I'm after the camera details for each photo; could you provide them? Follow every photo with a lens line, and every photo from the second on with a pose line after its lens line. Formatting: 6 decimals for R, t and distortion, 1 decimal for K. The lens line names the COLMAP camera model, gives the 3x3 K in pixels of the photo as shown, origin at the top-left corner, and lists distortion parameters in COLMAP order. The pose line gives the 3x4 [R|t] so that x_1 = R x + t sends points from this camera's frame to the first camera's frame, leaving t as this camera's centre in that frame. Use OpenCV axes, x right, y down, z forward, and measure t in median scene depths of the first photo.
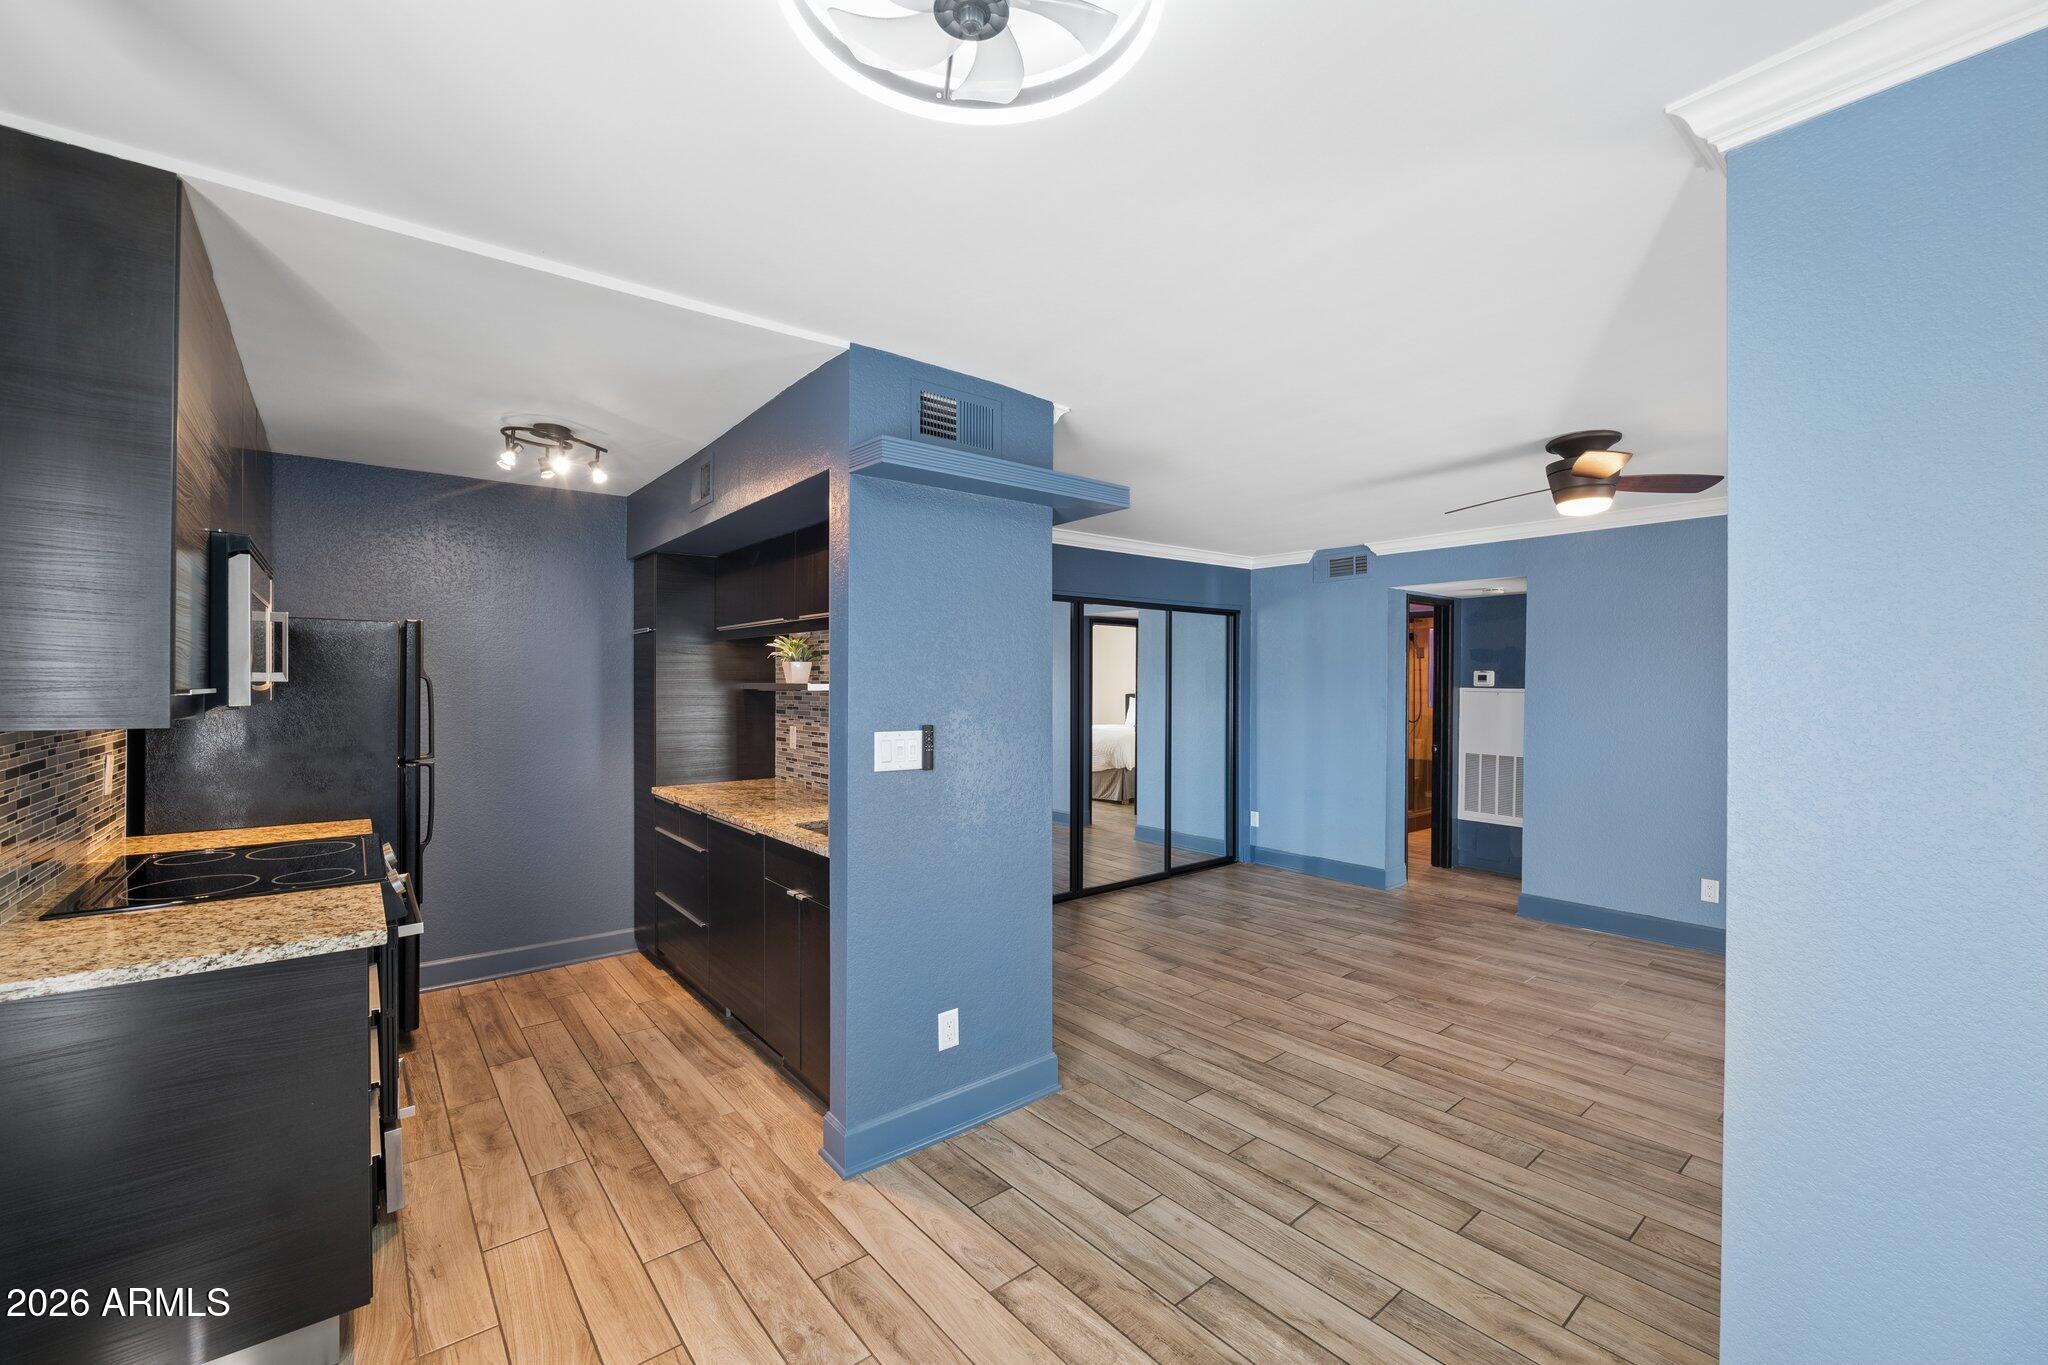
lens RADIAL K [[832.8, 0, 1013.8], [0, 832.8, 682.5], [0, 0, 1]] dist [-0.013165, 0.000102]
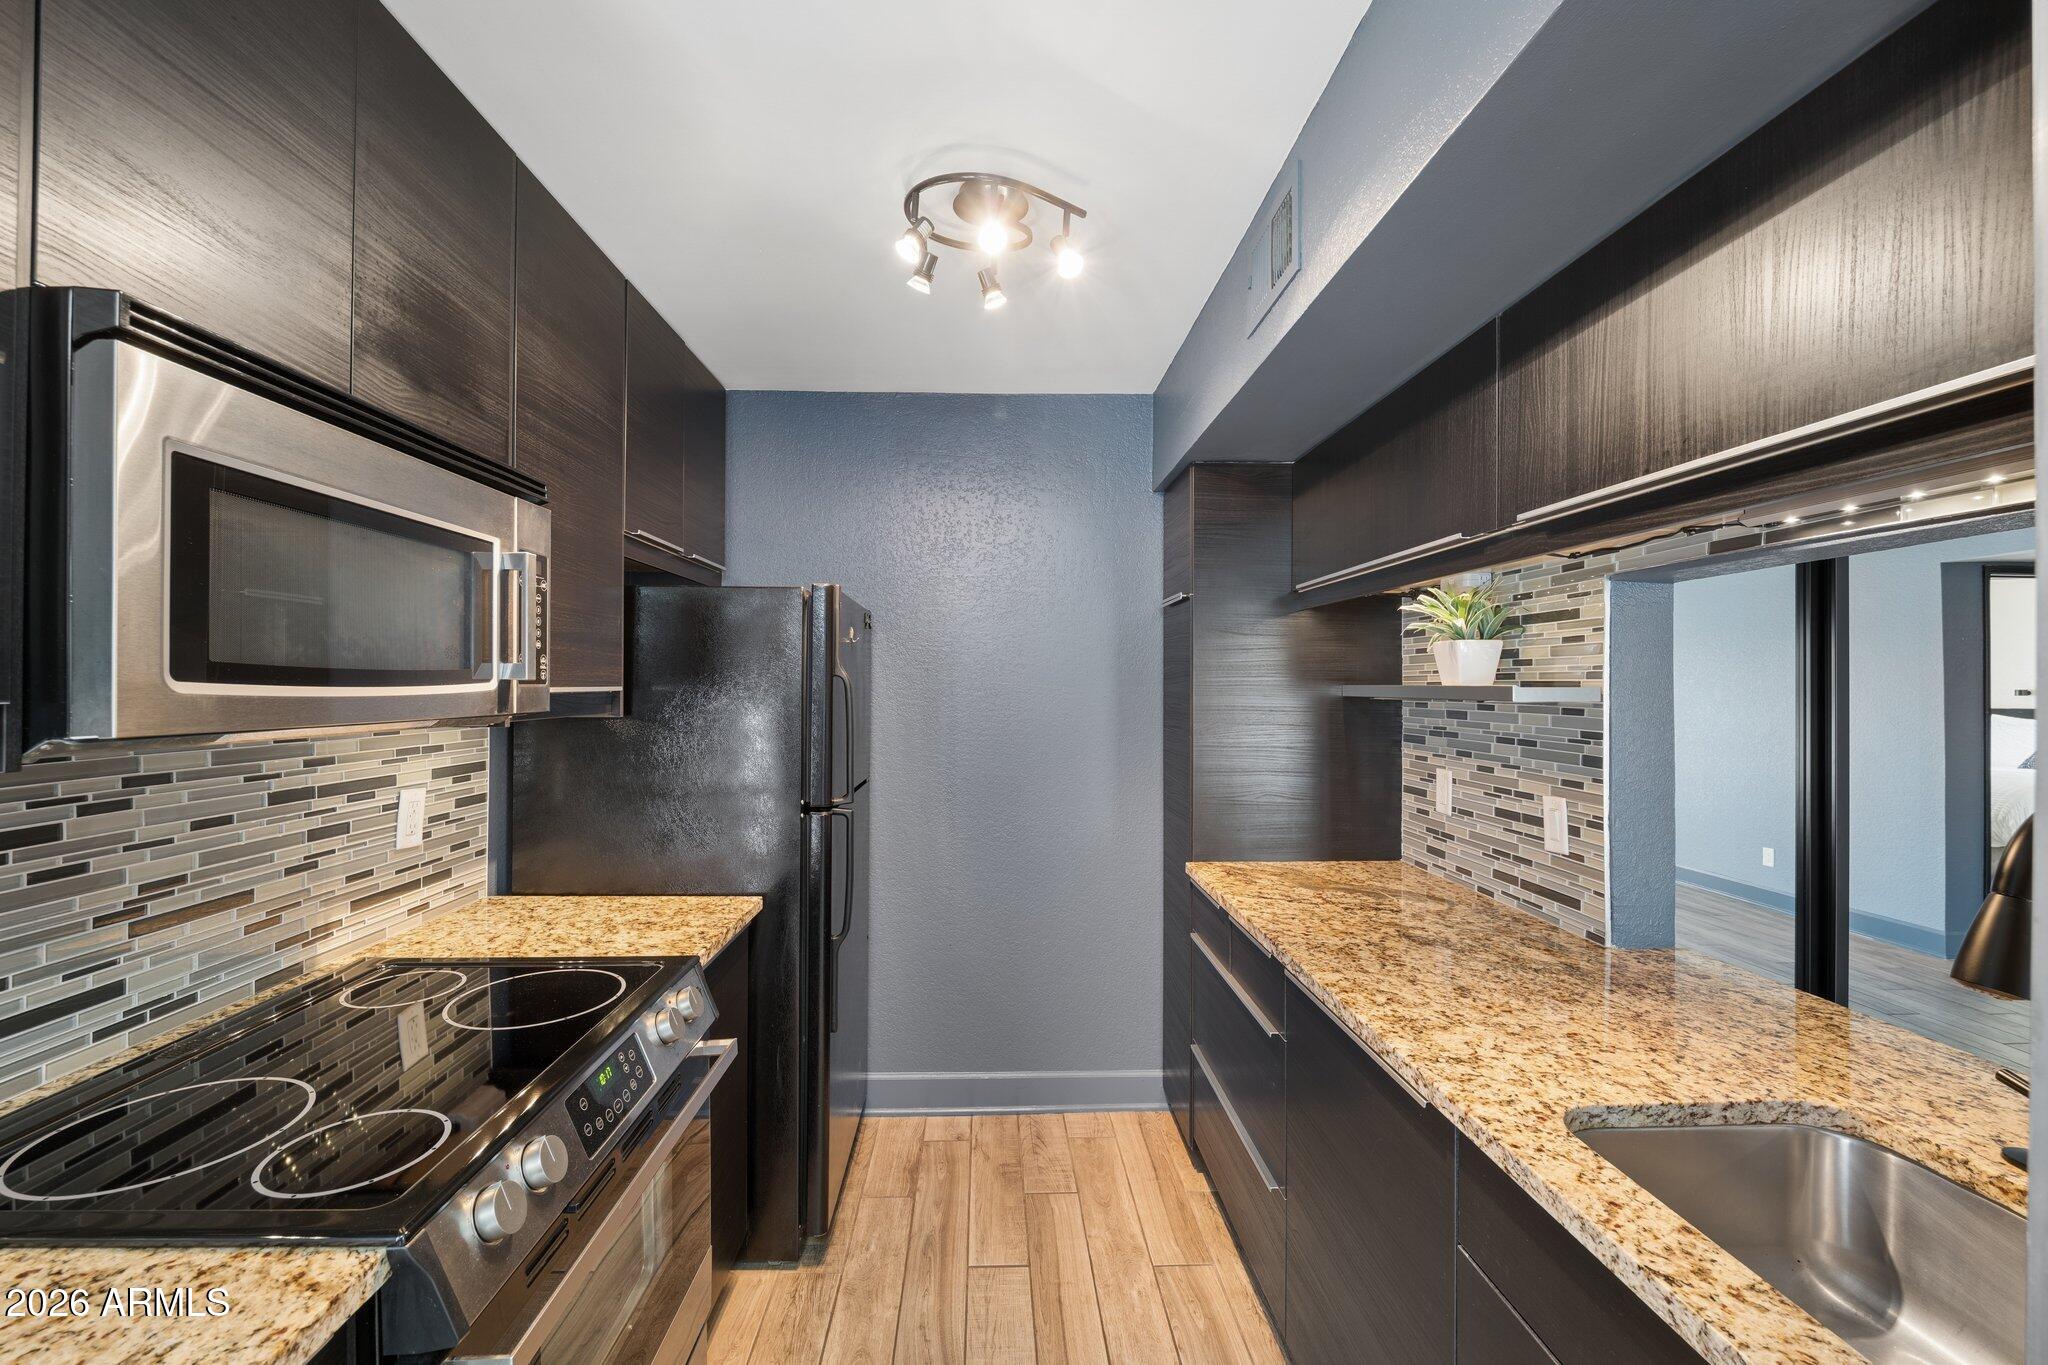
lens RADIAL K [[832.8, 0, 1013.8], [0, 832.8, 682.5], [0, 0, 1]] dist [-0.013165, 0.000102]
pose [[0.798944, -0.000736, -0.601406, -0.177785], [-0.001595, 0.999993, -0.003343, 0.001094], [0.601404, 0.003631, 0.798937, 0.452934]]
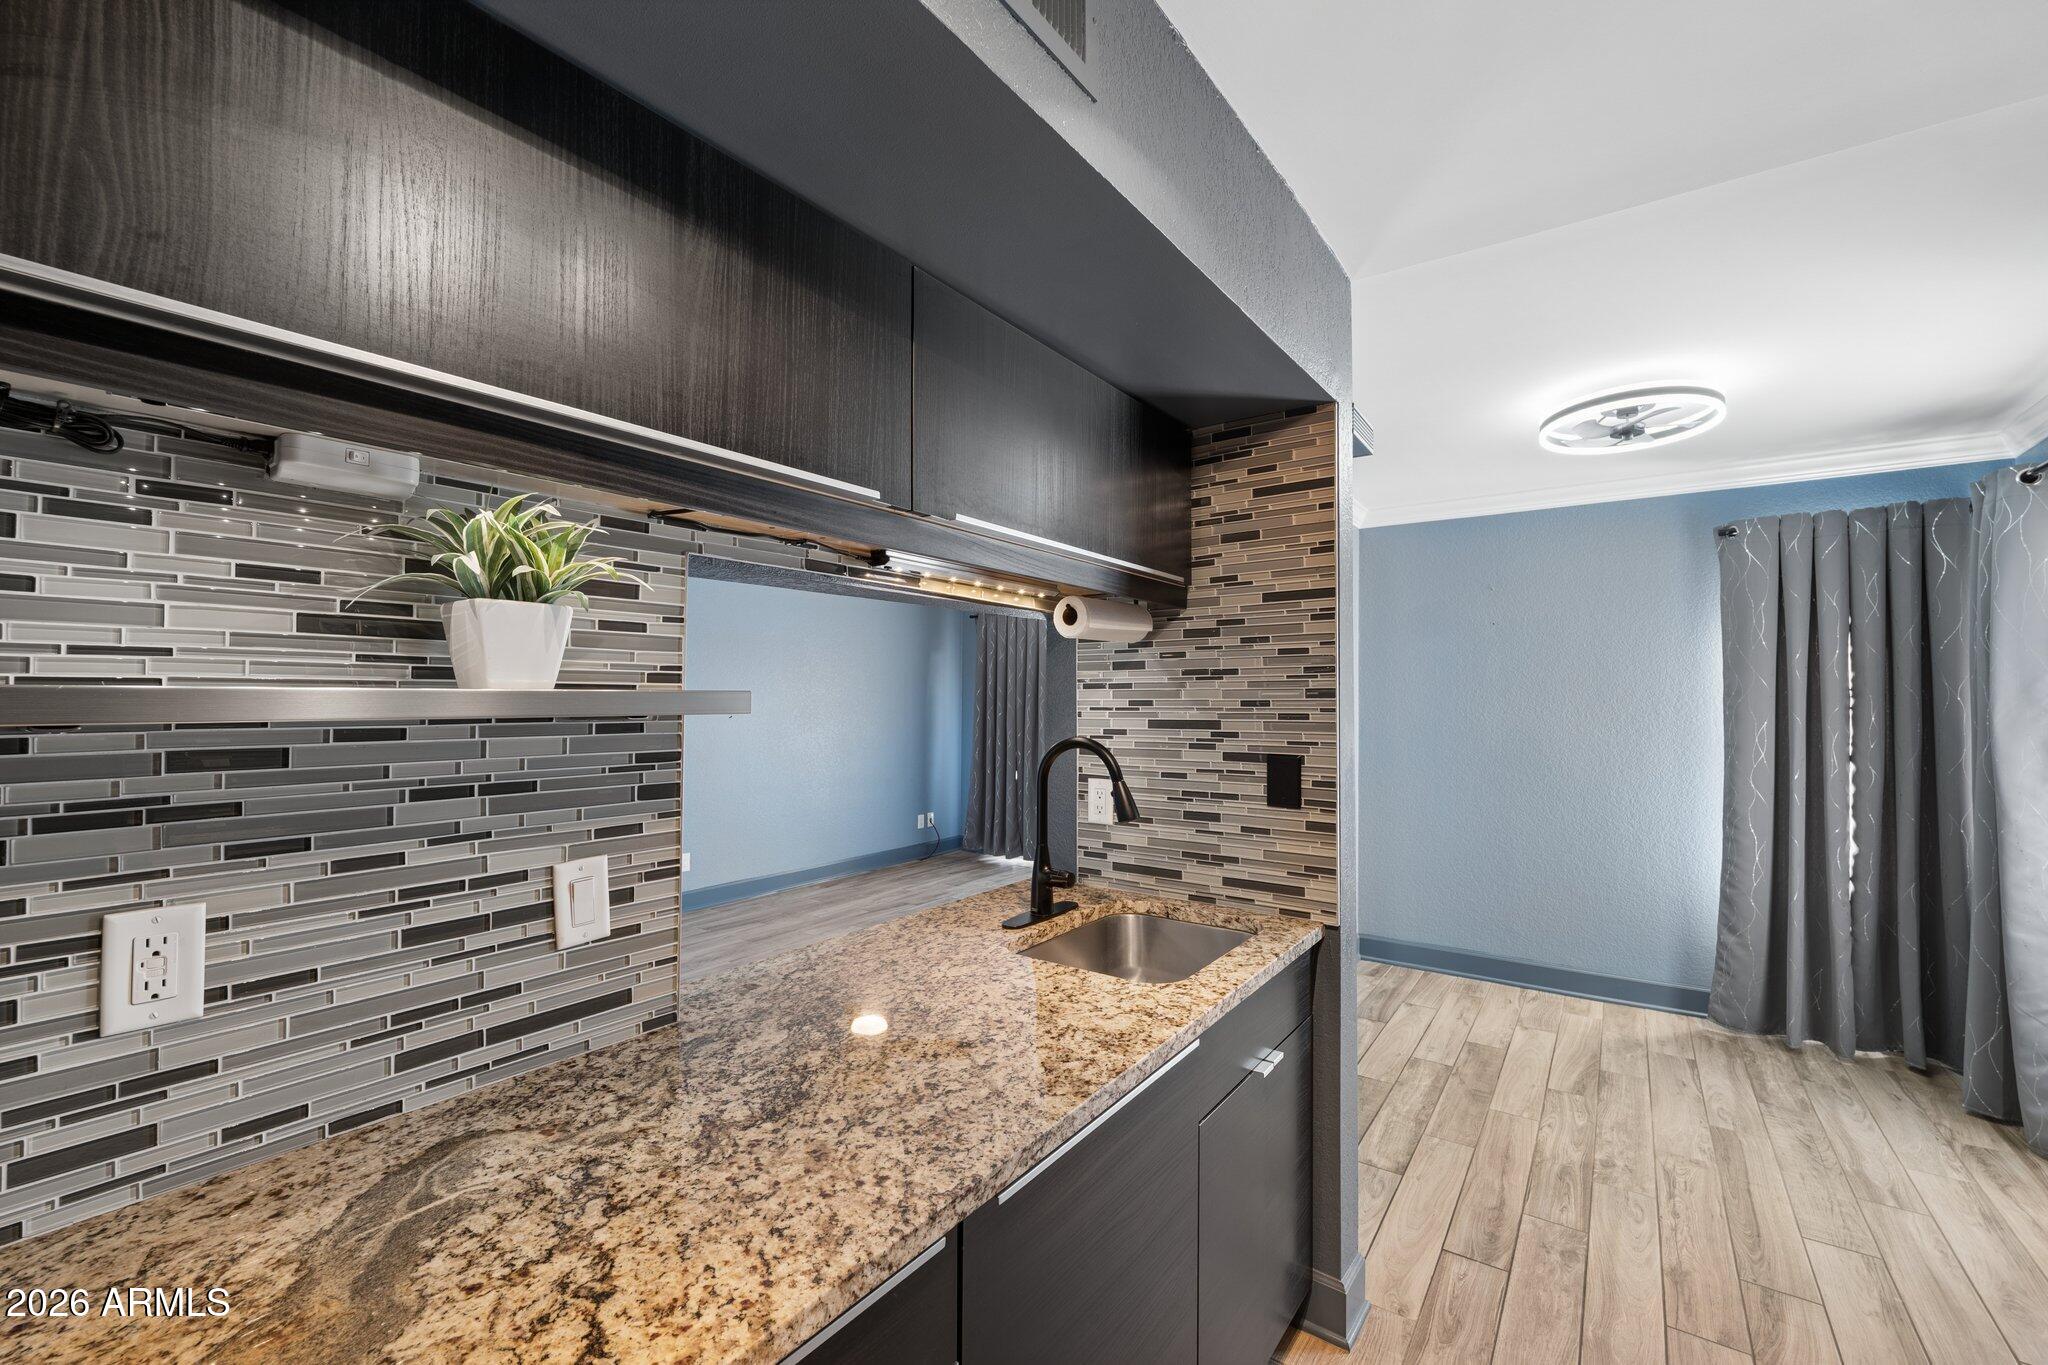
lens RADIAL K [[832.8, 0, 1013.8], [0, 832.8, 682.5], [0, 0, 1]] dist [-0.013165, 0.000102]
pose [[-0.251727, 0.015889, 0.967668, -0.525134], [-0.002519, 0.999851, -0.017072, 0.002404], [-0.967795, -0.006735, -0.251649, 0.893814]]
